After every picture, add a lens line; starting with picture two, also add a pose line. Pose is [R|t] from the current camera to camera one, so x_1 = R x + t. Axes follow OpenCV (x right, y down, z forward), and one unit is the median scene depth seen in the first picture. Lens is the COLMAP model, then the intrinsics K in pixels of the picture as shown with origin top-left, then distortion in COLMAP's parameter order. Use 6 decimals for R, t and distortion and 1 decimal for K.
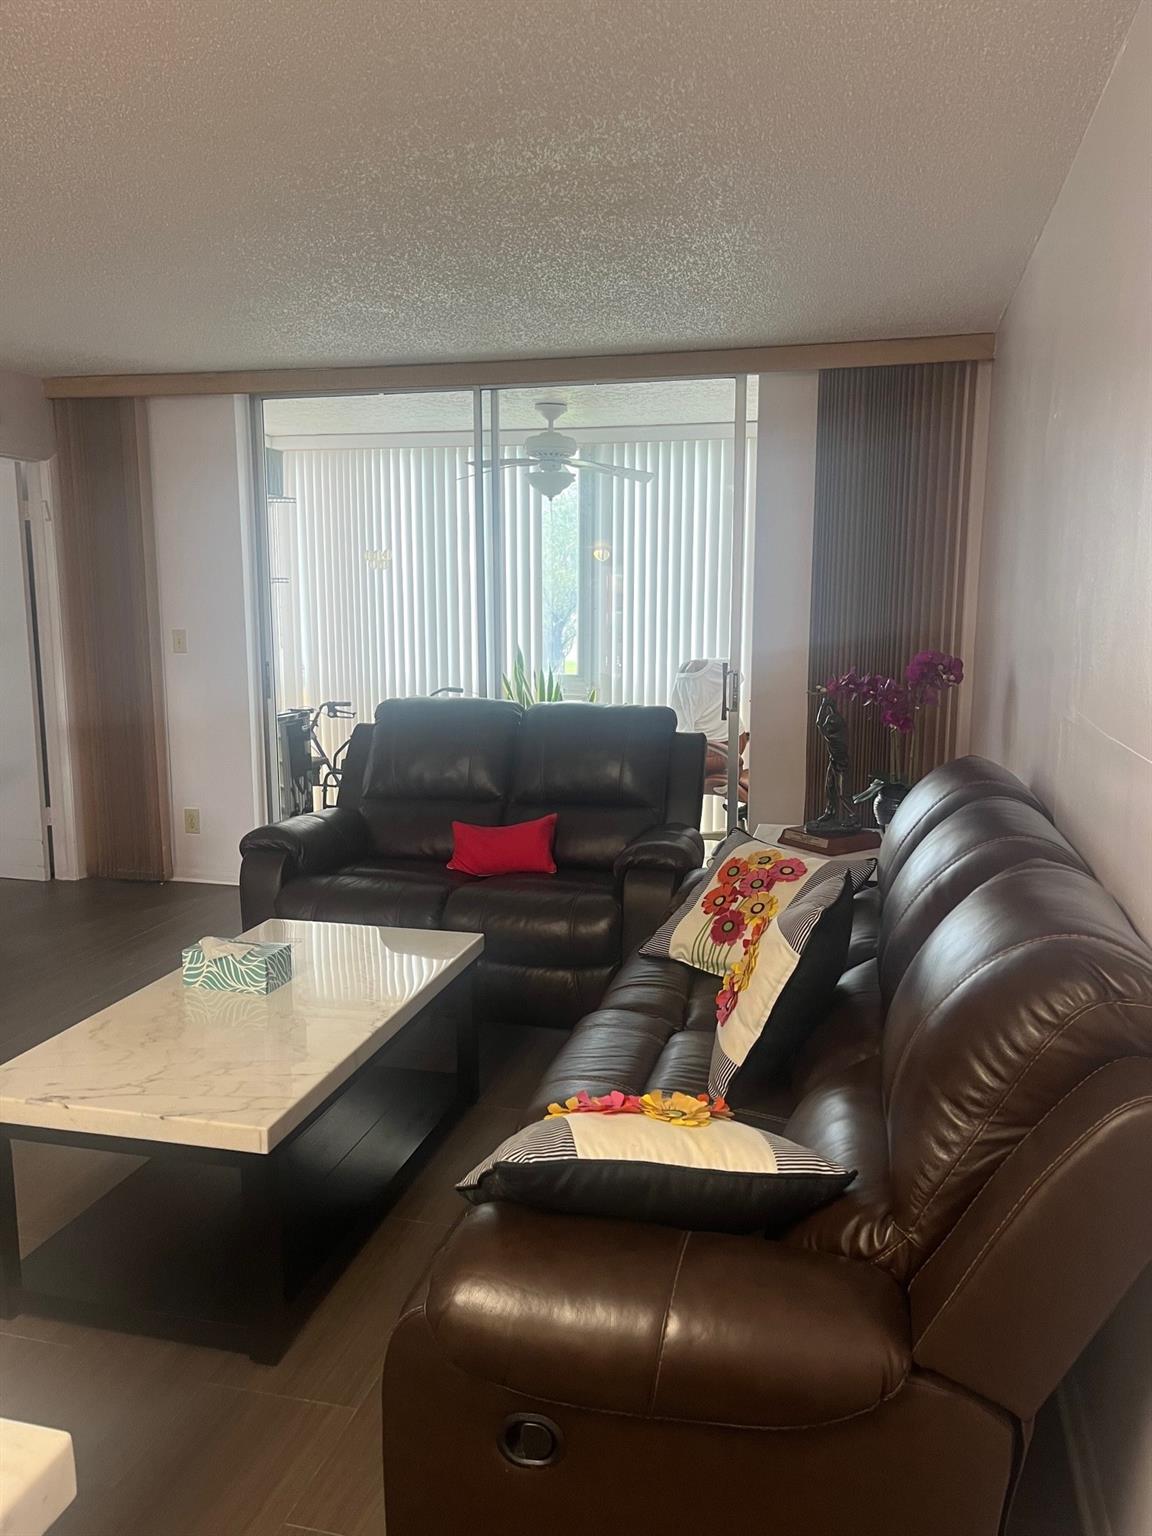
lens RADIAL K [[1166.6, 0, 566.7], [0, 1166.6, 770.0], [0, 0, 1]] dist [0.086739, -0.124030]
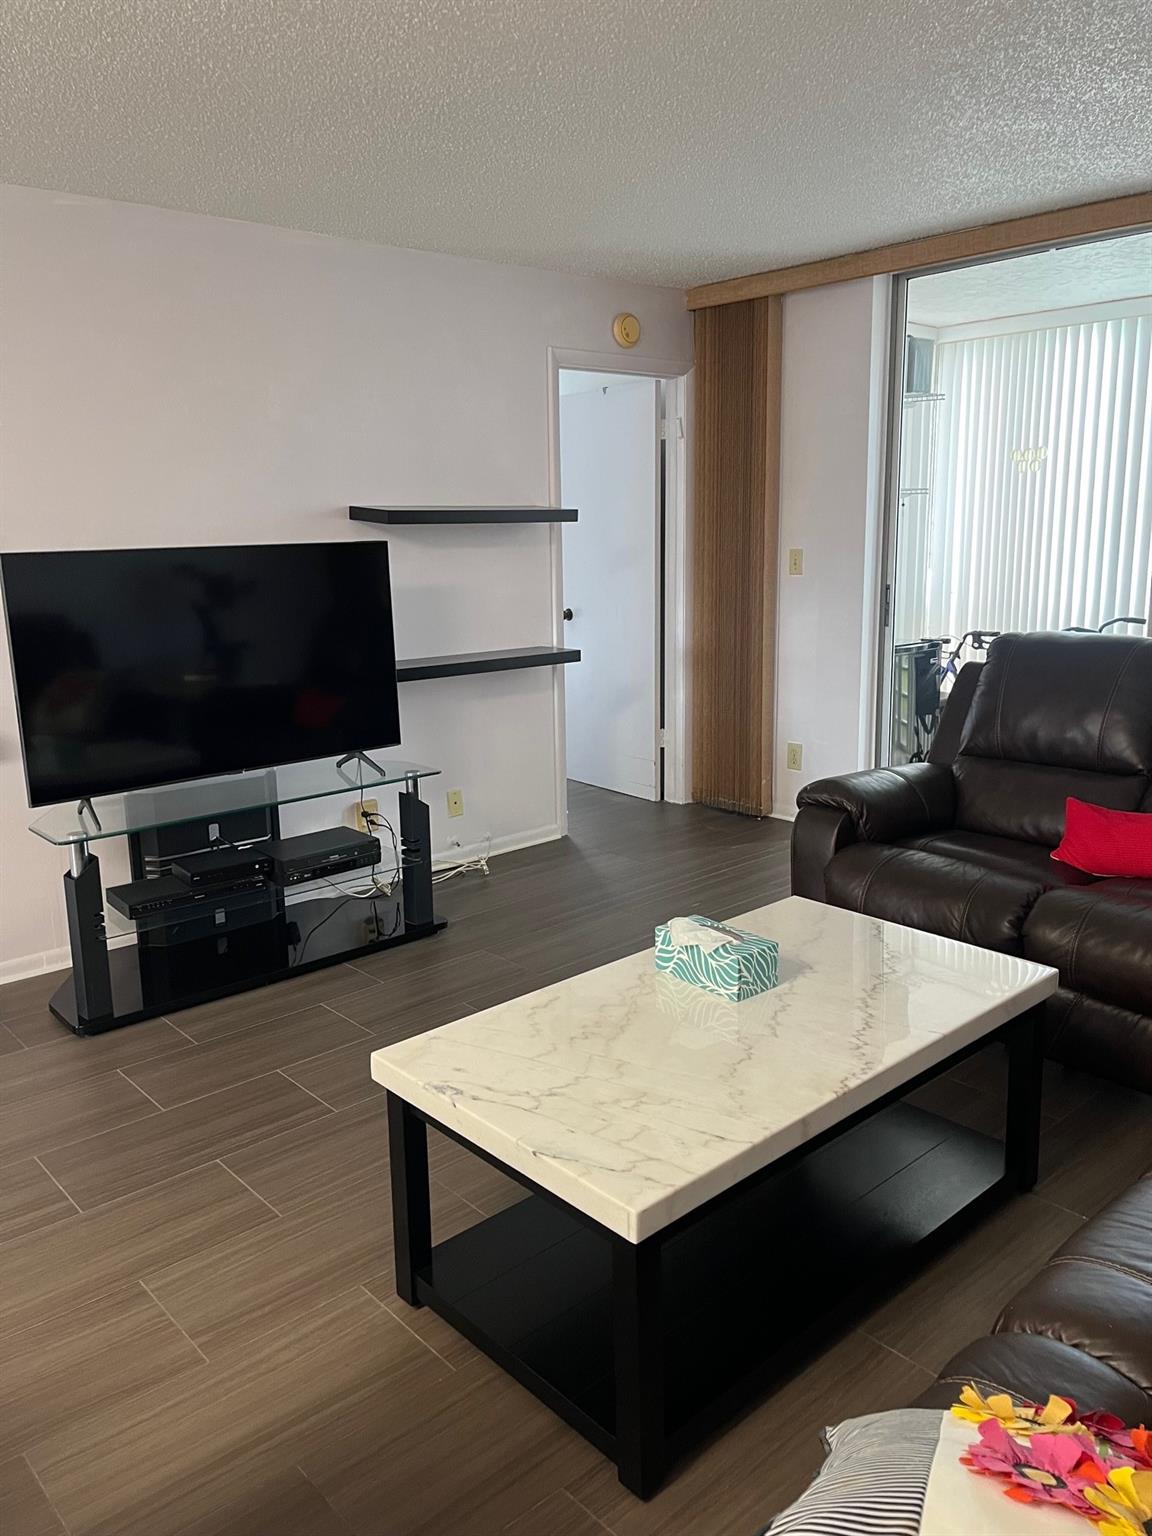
lens RADIAL K [[1143.3, 0, 573.3], [0, 1143.3, 751.7], [0, 0, 1]] dist [0.078364, -0.104244]
pose [[0.830724, 0.092629, -0.548924, 0.045894], [-0.062618, 0.995350, 0.073199, -0.020750], [0.553152, -0.026435, 0.832661, 0.188450]]
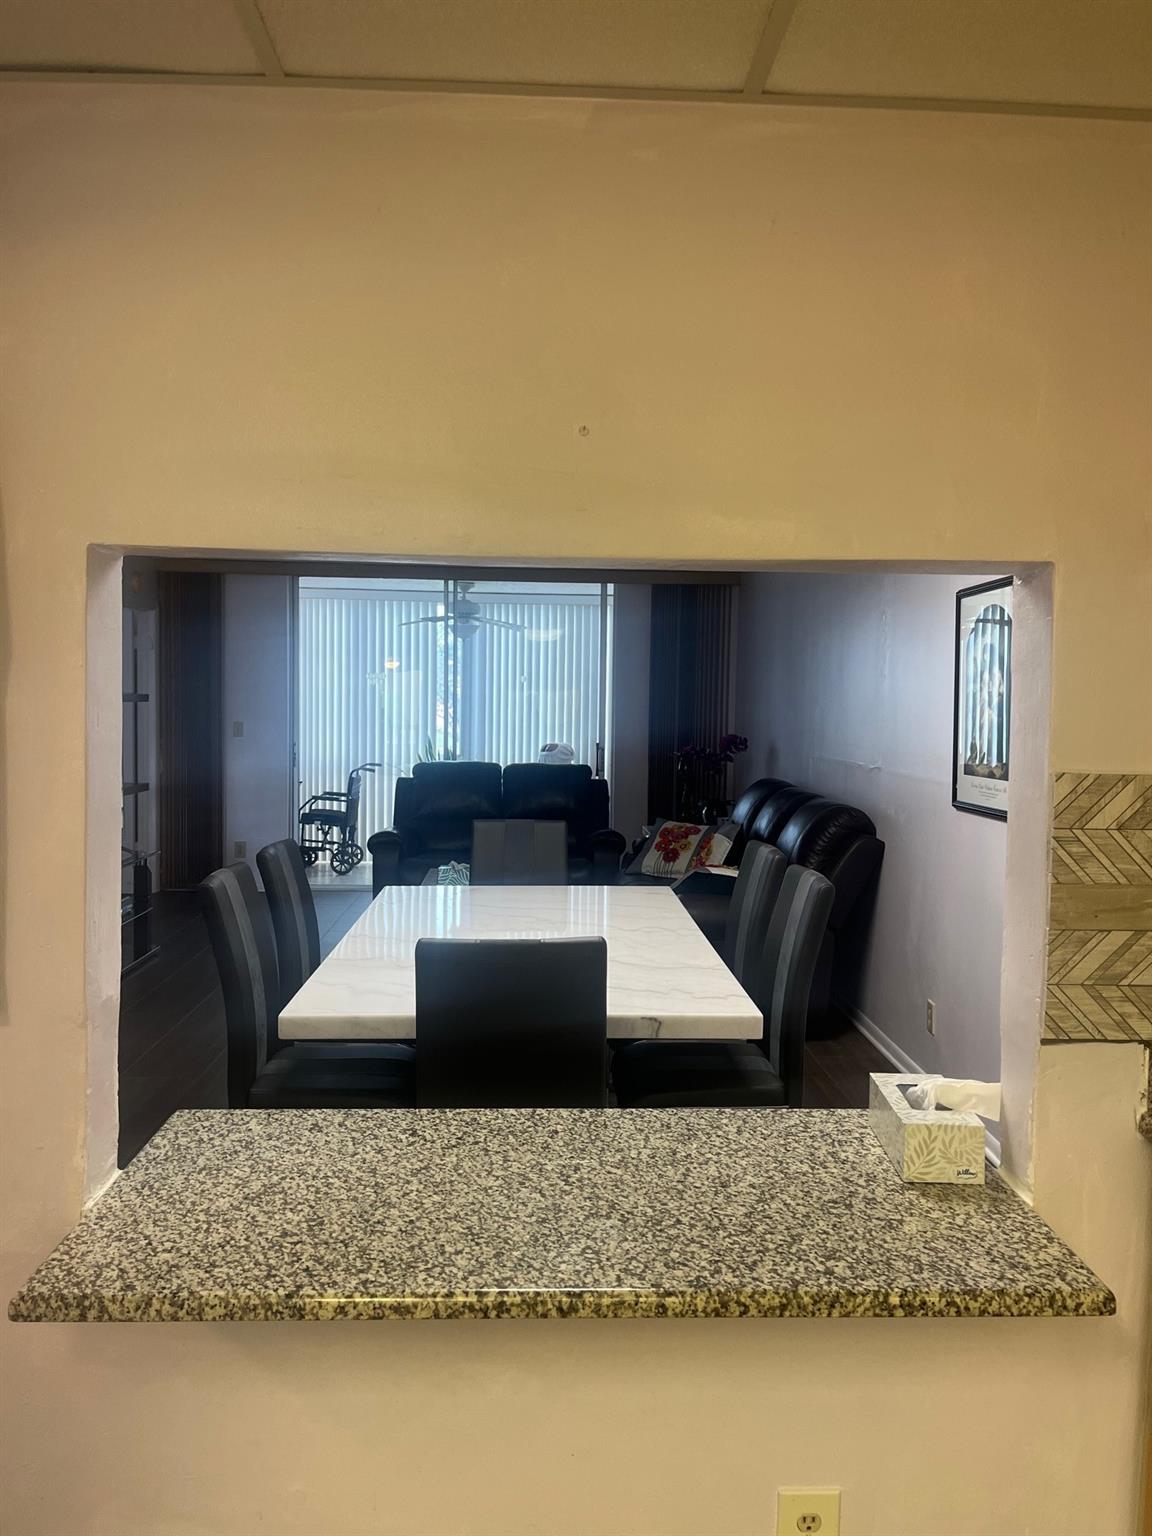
lens RADIAL K [[1143.3, 0, 573.3], [0, 1143.3, 751.7], [0, 0, 1]] dist [0.078364, -0.104244]
pose [[0.958458, 0.001199, 0.285230, -0.438709], [0.027507, 0.994942, -0.096615, 0.095863], [-0.283903, 0.100447, 0.953577, -0.688755]]
